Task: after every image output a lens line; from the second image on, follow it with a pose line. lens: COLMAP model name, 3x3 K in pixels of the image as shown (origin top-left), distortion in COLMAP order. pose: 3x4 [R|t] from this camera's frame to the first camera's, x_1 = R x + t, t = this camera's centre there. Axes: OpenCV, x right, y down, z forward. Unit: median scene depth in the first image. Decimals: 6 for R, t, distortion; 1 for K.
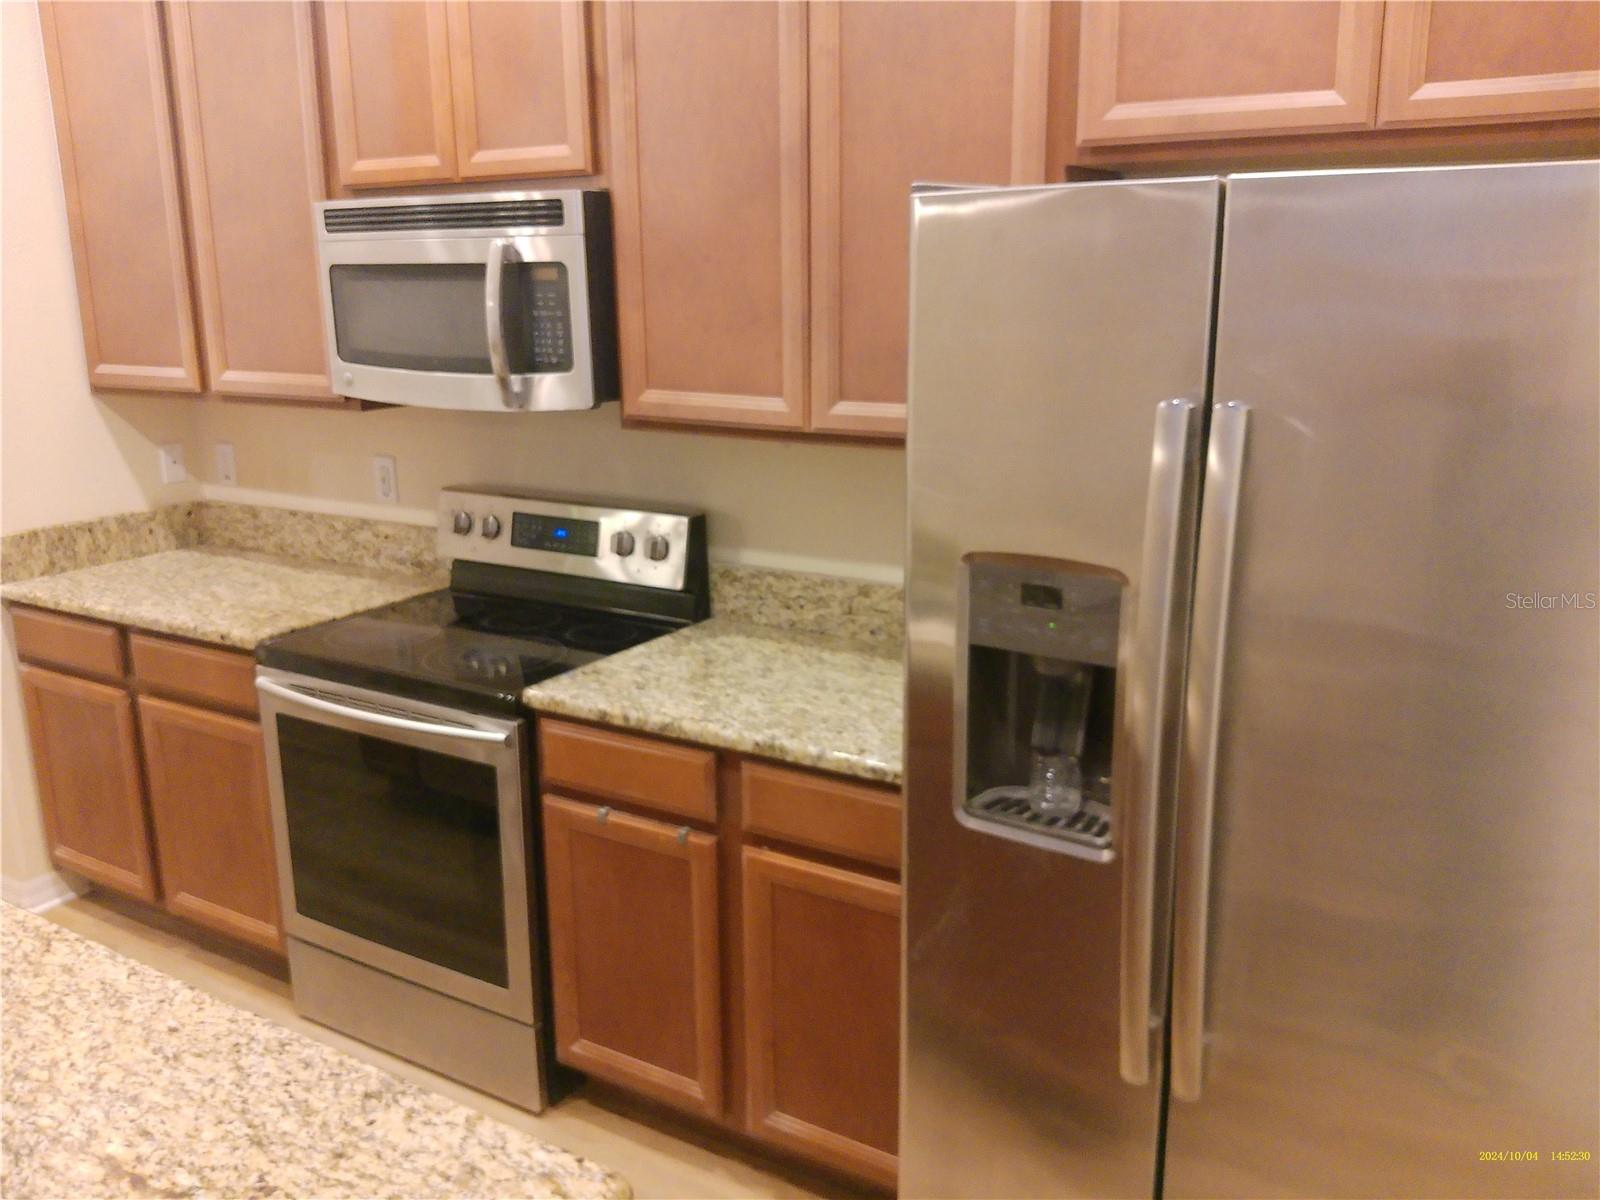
lens RADIAL K [[1328.7, 0, 800.0], [0, 1328.7, 600.0], [0, 0, 1]] dist [0.014640, -0.071630]
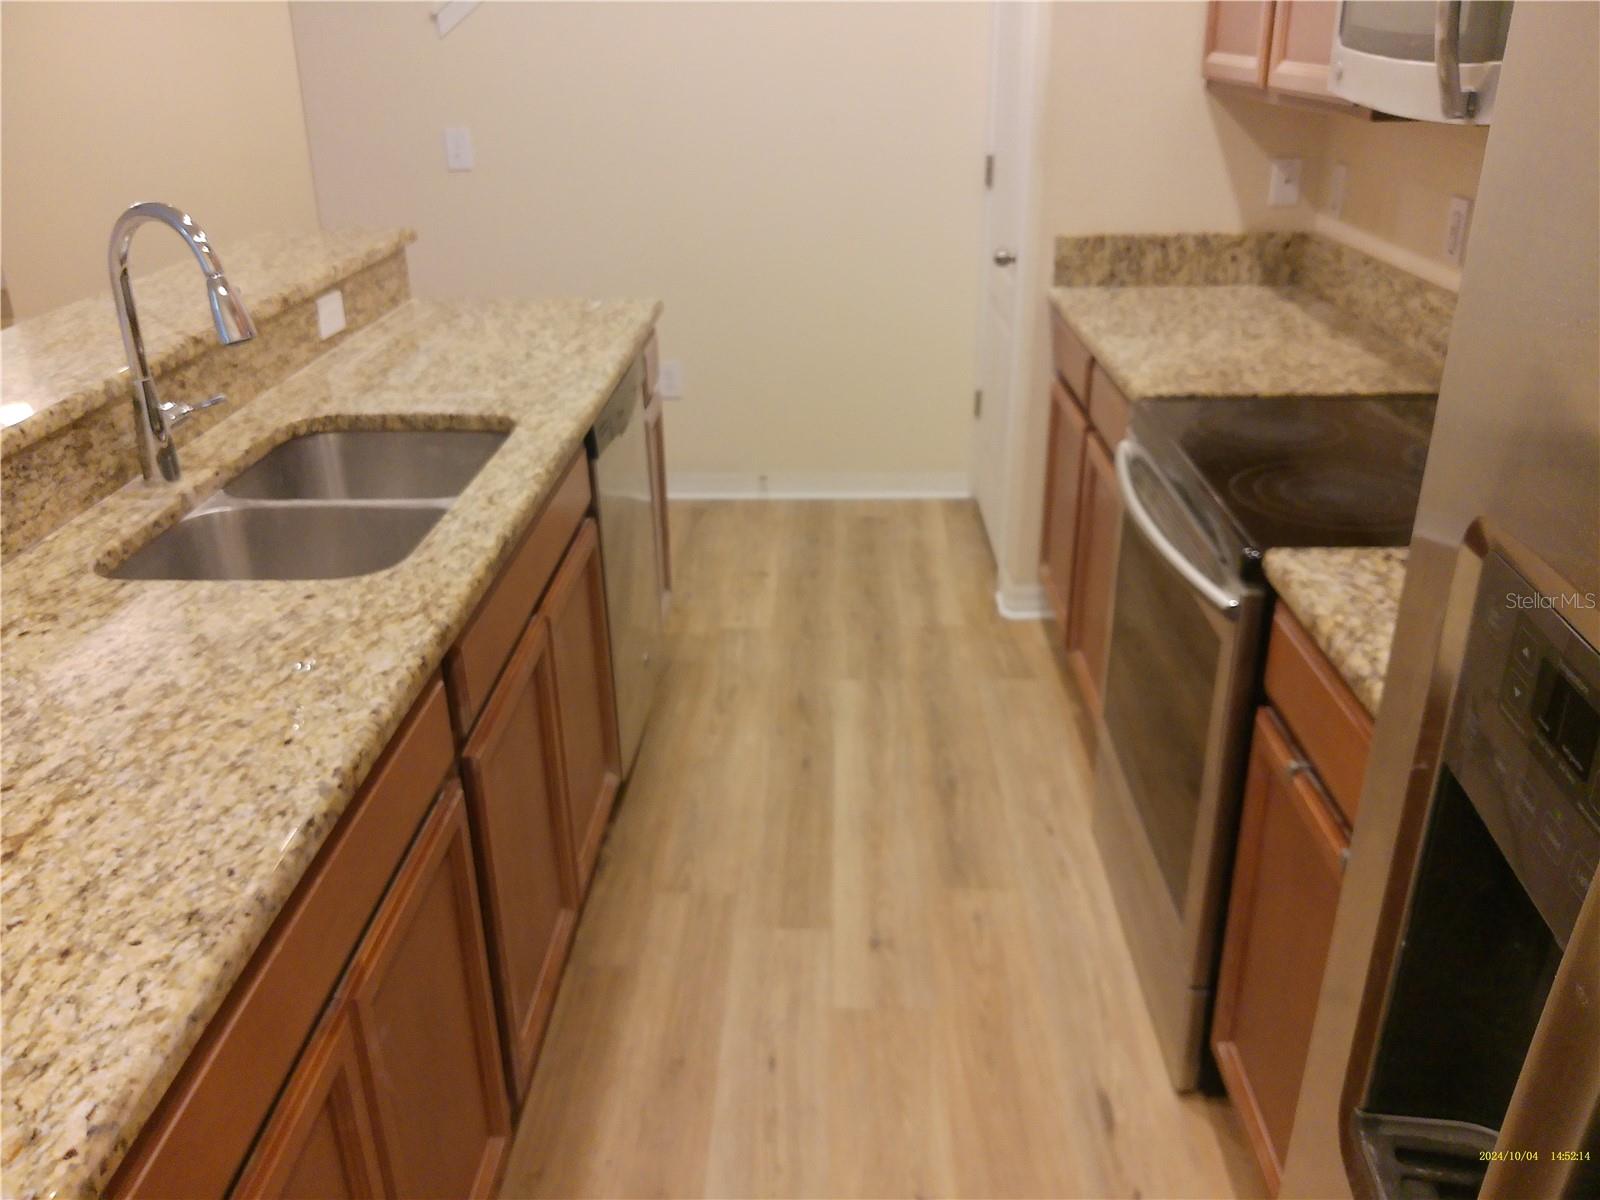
lens RADIAL K [[1328.7, 0, 800.0], [0, 1328.7, 600.0], [0, 0, 1]] dist [0.014640, -0.071630]
pose [[0.496707, 0.348710, -0.794785, 0.158156], [-0.198318, 0.937111, 0.287215, -0.039562], [0.844957, 0.014959, 0.534625, 0.325960]]
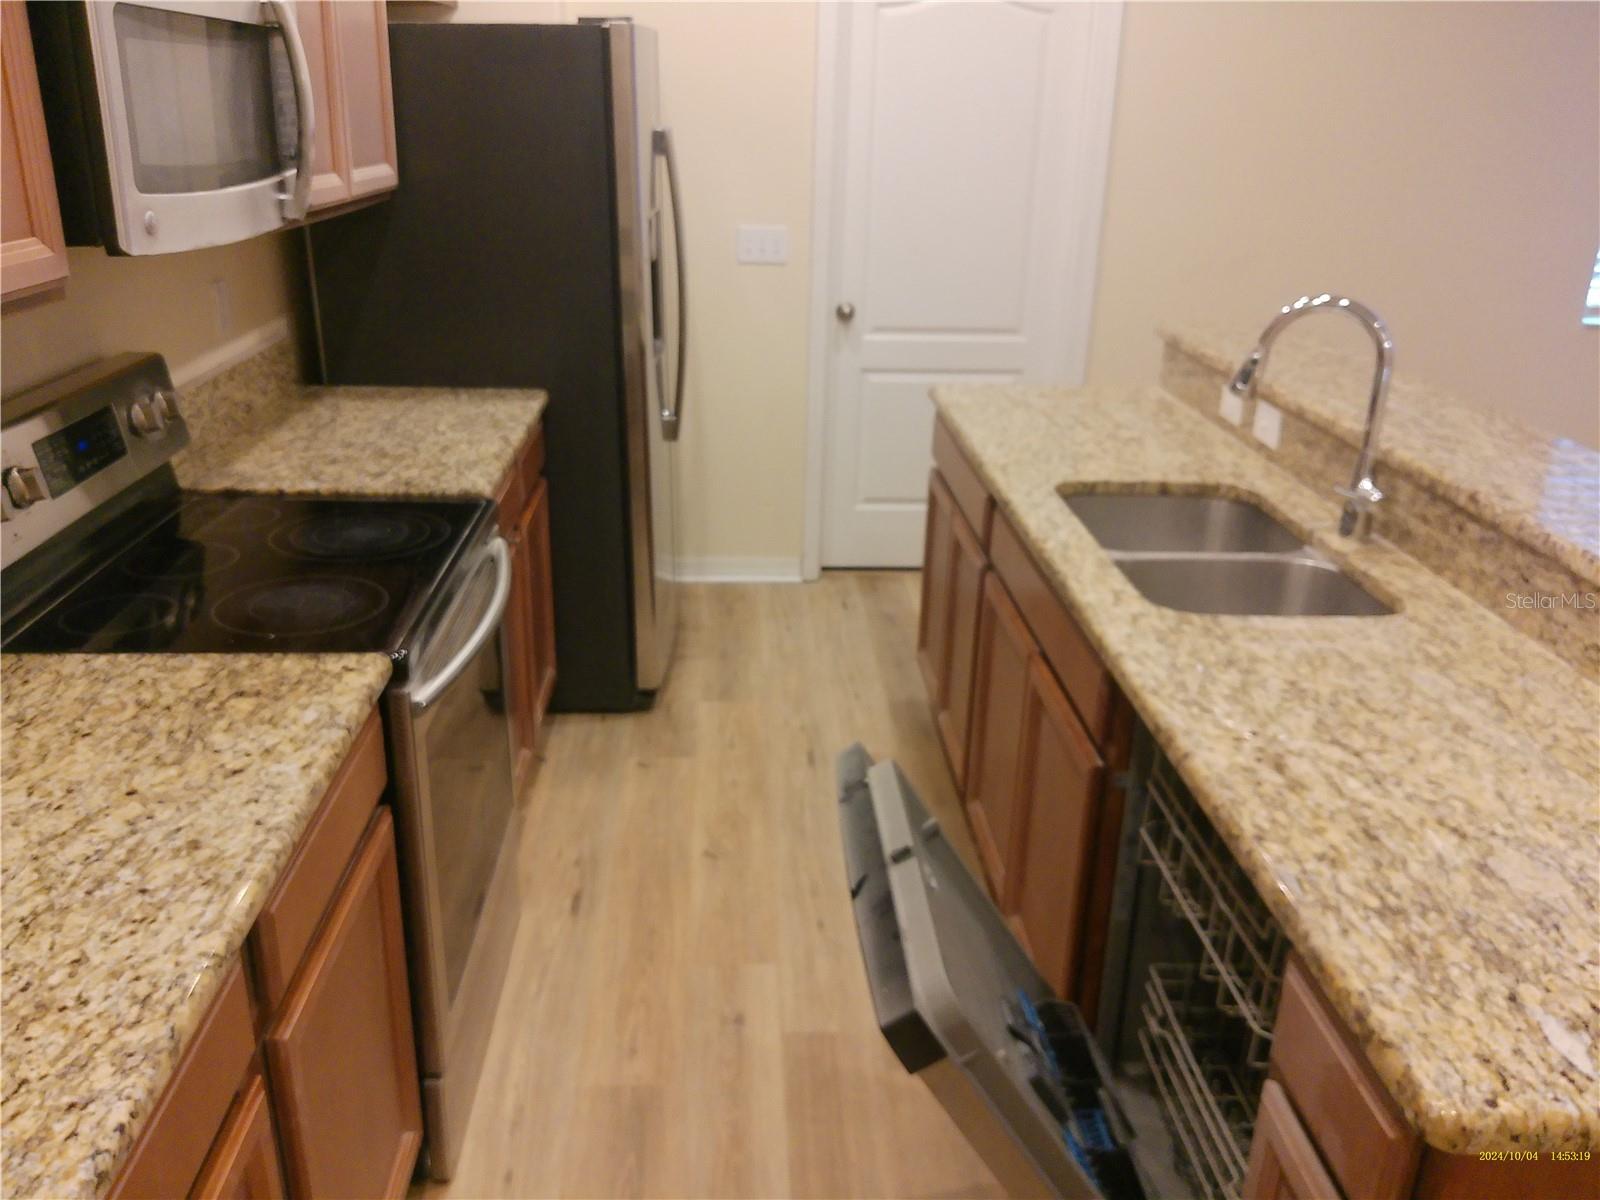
lens RADIAL K [[1328.7, 0, 800.0], [0, 1328.7, 600.0], [0, 0, 1]] dist [0.014640, -0.071630]
pose [[-0.563967, -0.292742, 0.772168, -0.788276], [0.178808, 0.869585, 0.460271, -0.196060], [-0.806206, 0.397648, -0.438073, 0.912352]]
